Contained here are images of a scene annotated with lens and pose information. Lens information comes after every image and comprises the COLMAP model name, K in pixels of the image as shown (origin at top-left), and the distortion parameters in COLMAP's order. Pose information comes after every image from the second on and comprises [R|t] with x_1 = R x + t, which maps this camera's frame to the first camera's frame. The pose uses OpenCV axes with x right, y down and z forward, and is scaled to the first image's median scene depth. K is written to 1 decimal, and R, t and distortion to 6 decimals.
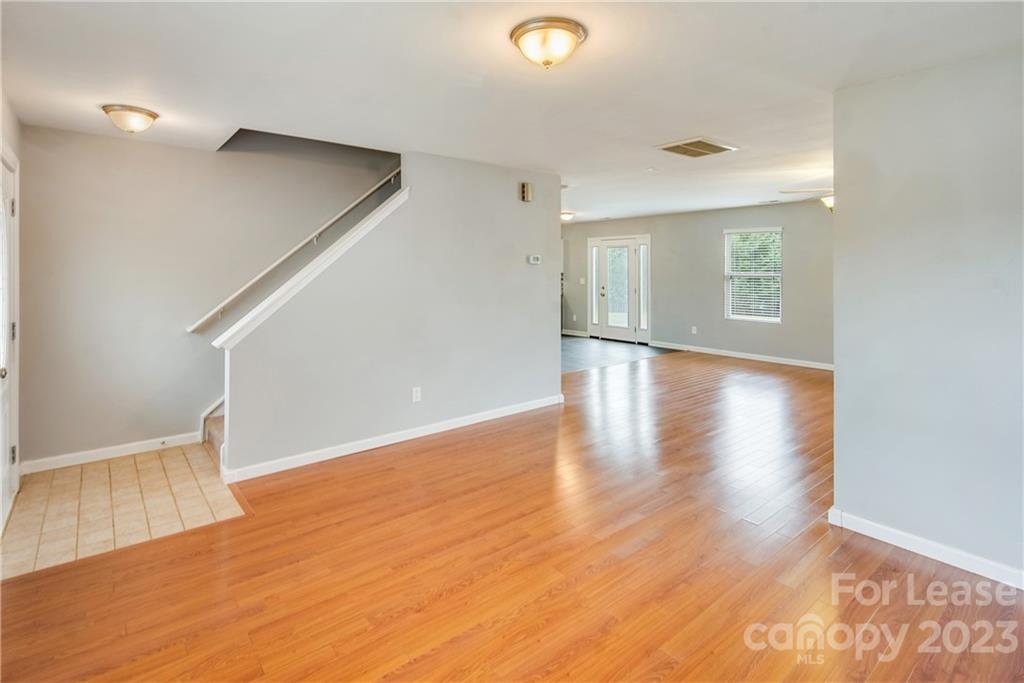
lens RADIAL K [[502.0, 0, 504.2], [0, 502.0, 266.6], [0, 0, 1]] dist [0.018017, -0.000279]
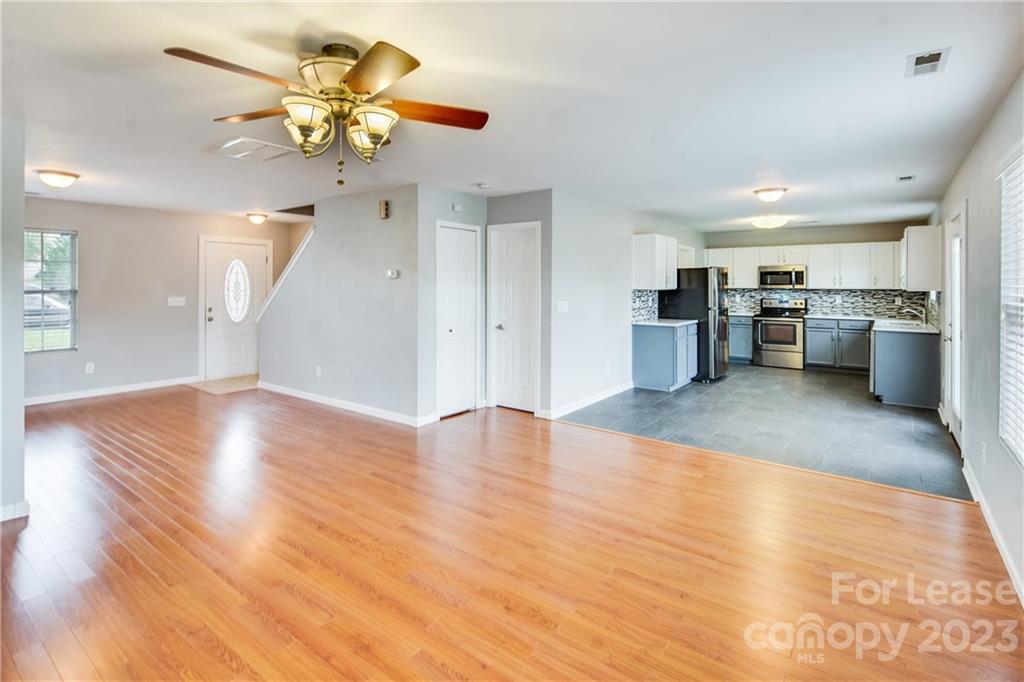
lens RADIAL K [[498.4, 0, 506.3], [0, 498.4, 286.6], [0, 0, 1]] dist [-0.000937, -0.000800]
pose [[0.239785, 0.004689, -0.970815, 1.312682], [0.003129, 0.999979, 0.005603, 0.006795], [0.970821, -0.004381, 0.239765, 1.177910]]
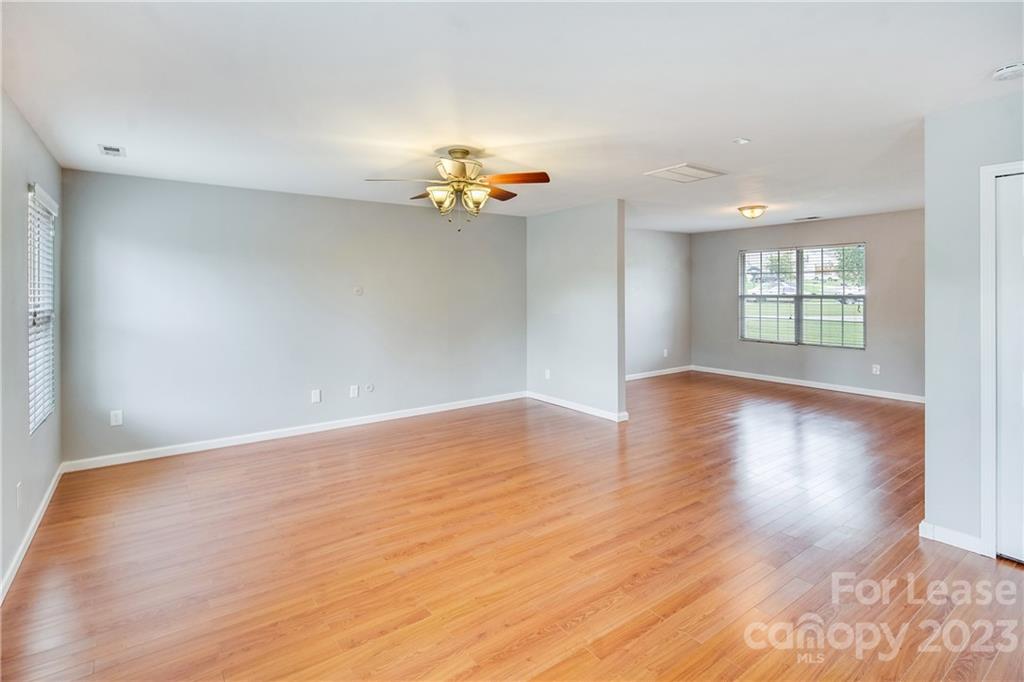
lens RADIAL K [[498.4, 0, 506.3], [0, 498.4, 286.6], [0, 0, 1]] dist [-0.000937, -0.000800]
pose [[-0.998348, 0.003385, 0.057353, 0.663301], [0.002718, 0.999928, -0.011709, 0.008450], [-0.057389, -0.011534, -0.998285, 1.961361]]
